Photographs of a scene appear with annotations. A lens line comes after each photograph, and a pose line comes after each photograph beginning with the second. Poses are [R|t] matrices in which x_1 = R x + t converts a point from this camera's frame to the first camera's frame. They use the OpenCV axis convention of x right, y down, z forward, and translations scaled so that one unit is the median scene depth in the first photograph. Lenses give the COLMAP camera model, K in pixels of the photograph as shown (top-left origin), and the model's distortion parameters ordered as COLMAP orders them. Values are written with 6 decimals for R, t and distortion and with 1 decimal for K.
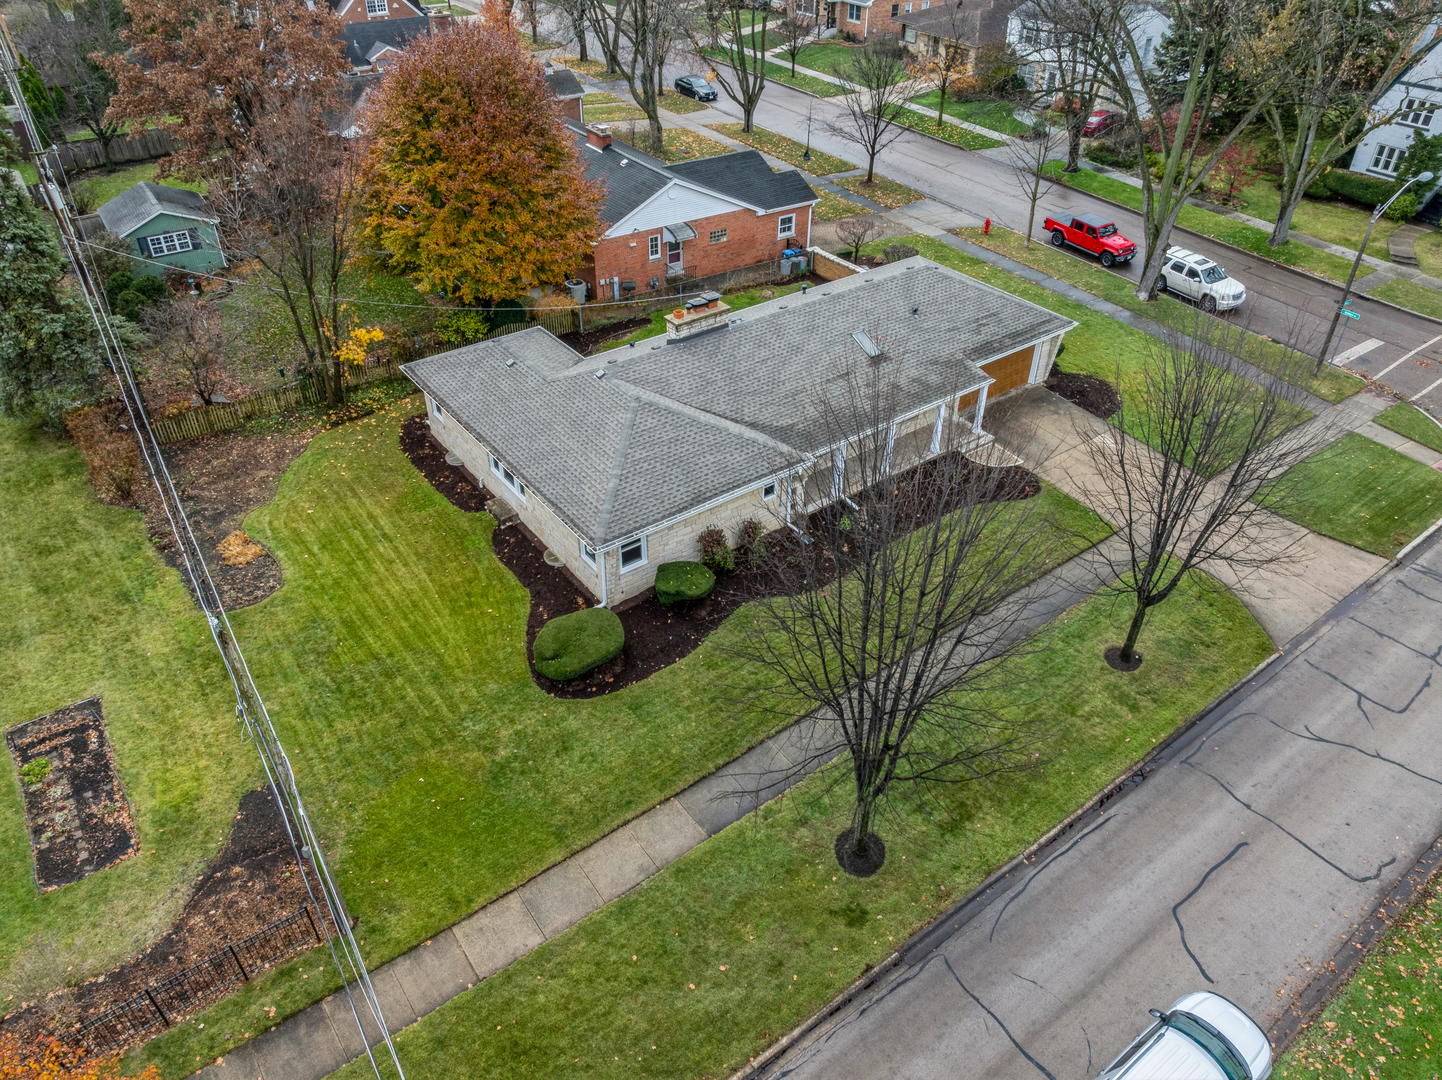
lens RADIAL K [[1025.4, 0, 721.0], [0, 1025.4, 540.0], [0, 0, 1]] dist [-0.039582, 0.018193]
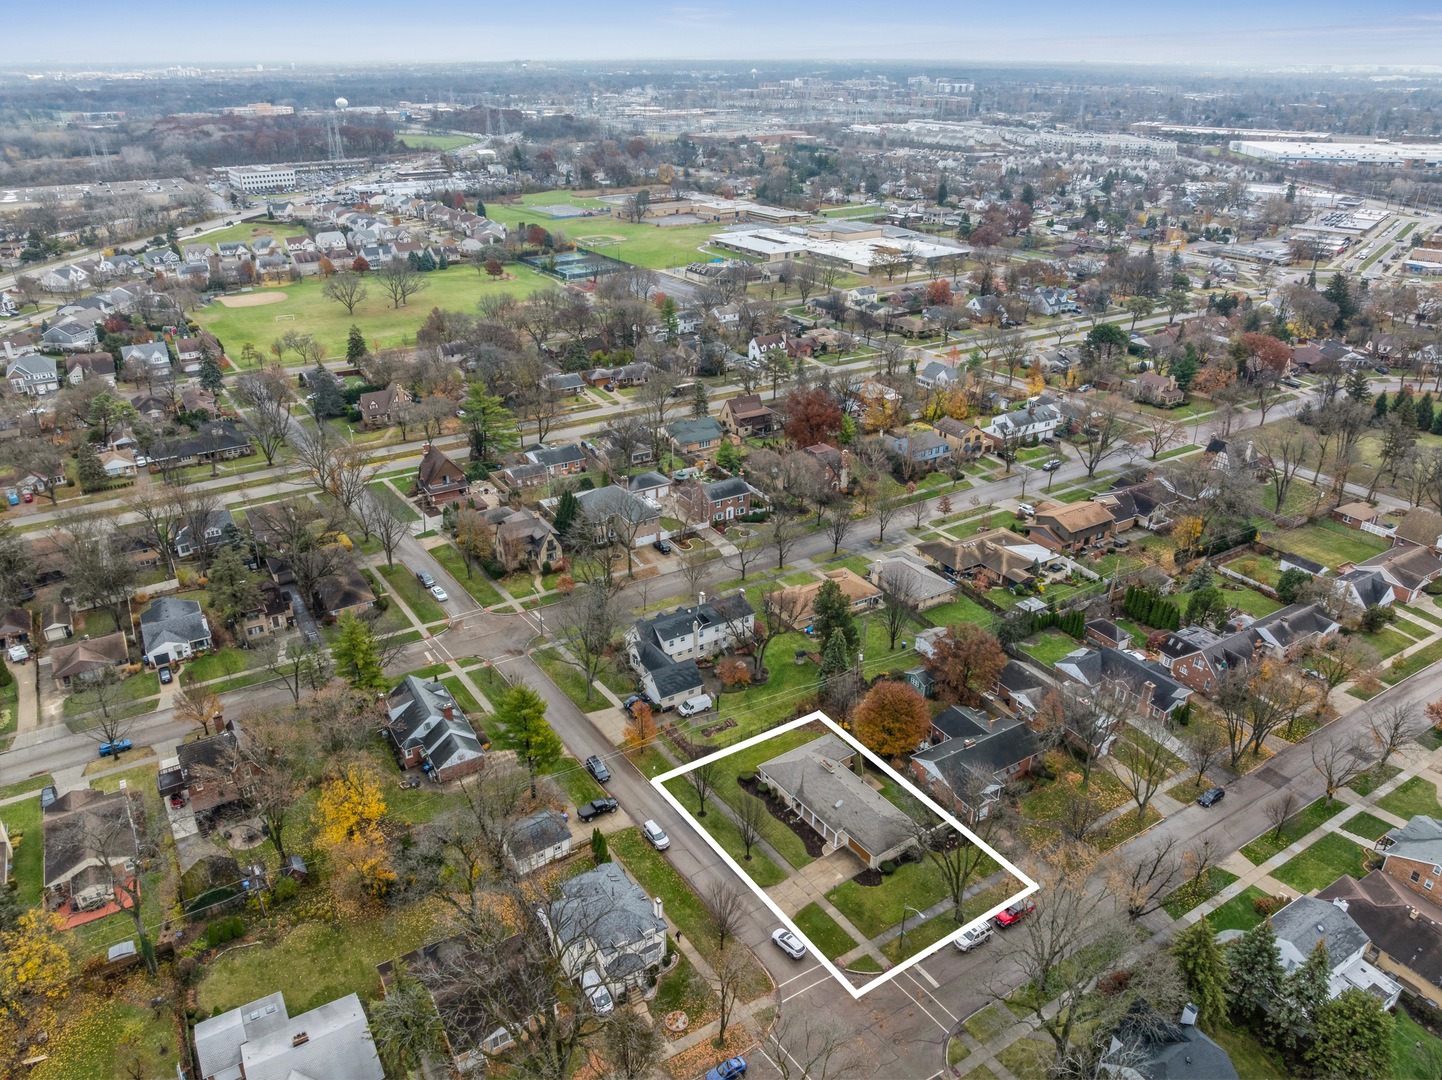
lens RADIAL K [[1025.4, 0, 721.0], [0, 1025.4, 540.0], [0, 0, 1]] dist [-0.039582, 0.018193]
pose [[-0.044089, 0.431184, -0.901186, 3.154599], [-0.594066, 0.713934, 0.370654, -2.037165], [0.803207, 0.551706, 0.224675, -0.732940]]
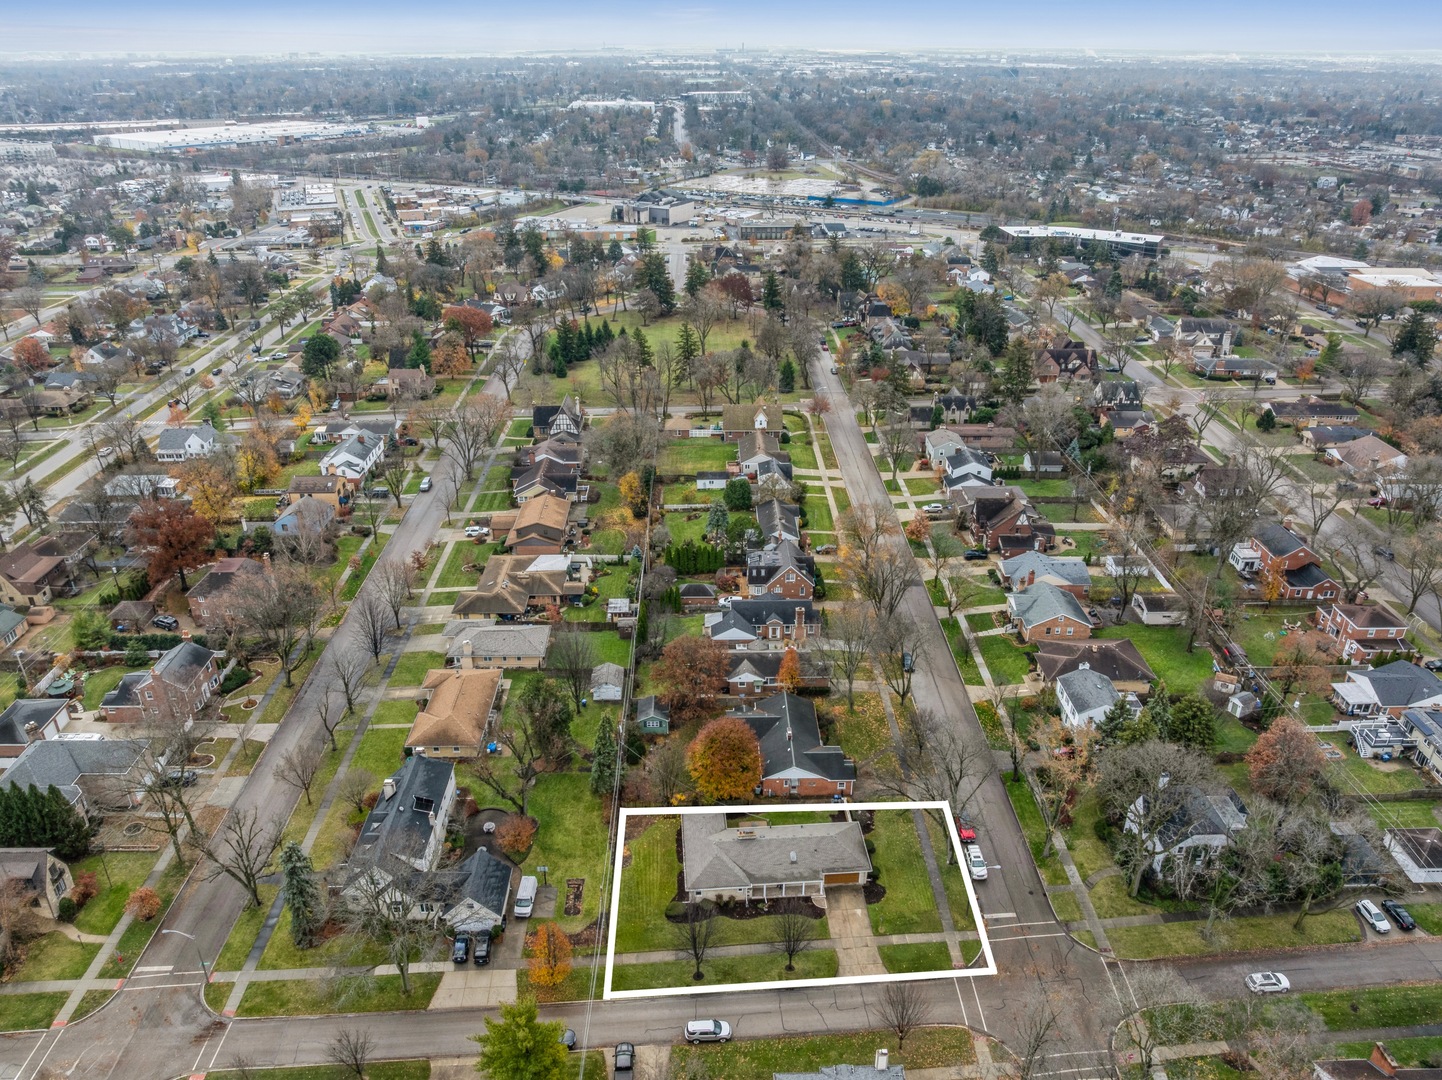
lens RADIAL K [[1025.4, 0, 721.0], [0, 1025.4, 540.0], [0, 0, 1]] dist [-0.039582, 0.018193]
pose [[0.843576, 0.235966, -0.482389, 1.368688], [-0.317594, 0.943573, -0.093831, -0.811846], [0.433028, 0.232358, 0.870917, -2.404829]]
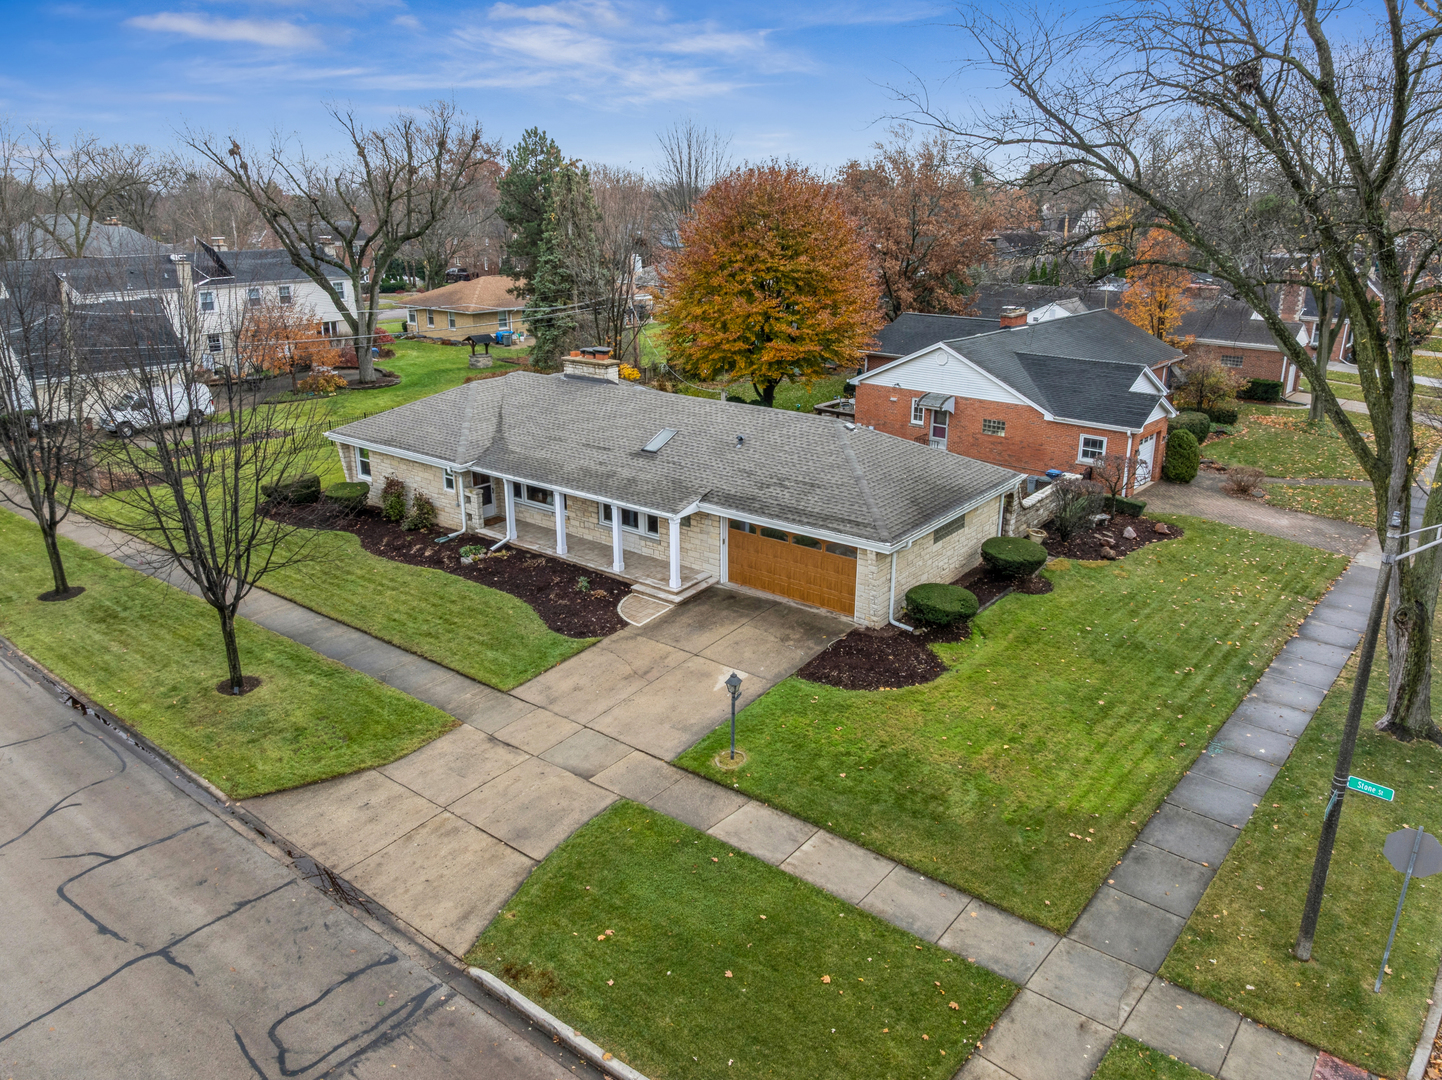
lens RADIAL K [[1025.4, 0, 721.0], [0, 1025.4, 540.0], [0, 0, 1]] dist [-0.039582, 0.018193]
pose [[0.257720, 0.300448, -0.918320, 1.008744], [-0.573483, 0.812477, 0.104875, -0.247571], [0.777623, 0.499612, 0.381693, 0.751333]]
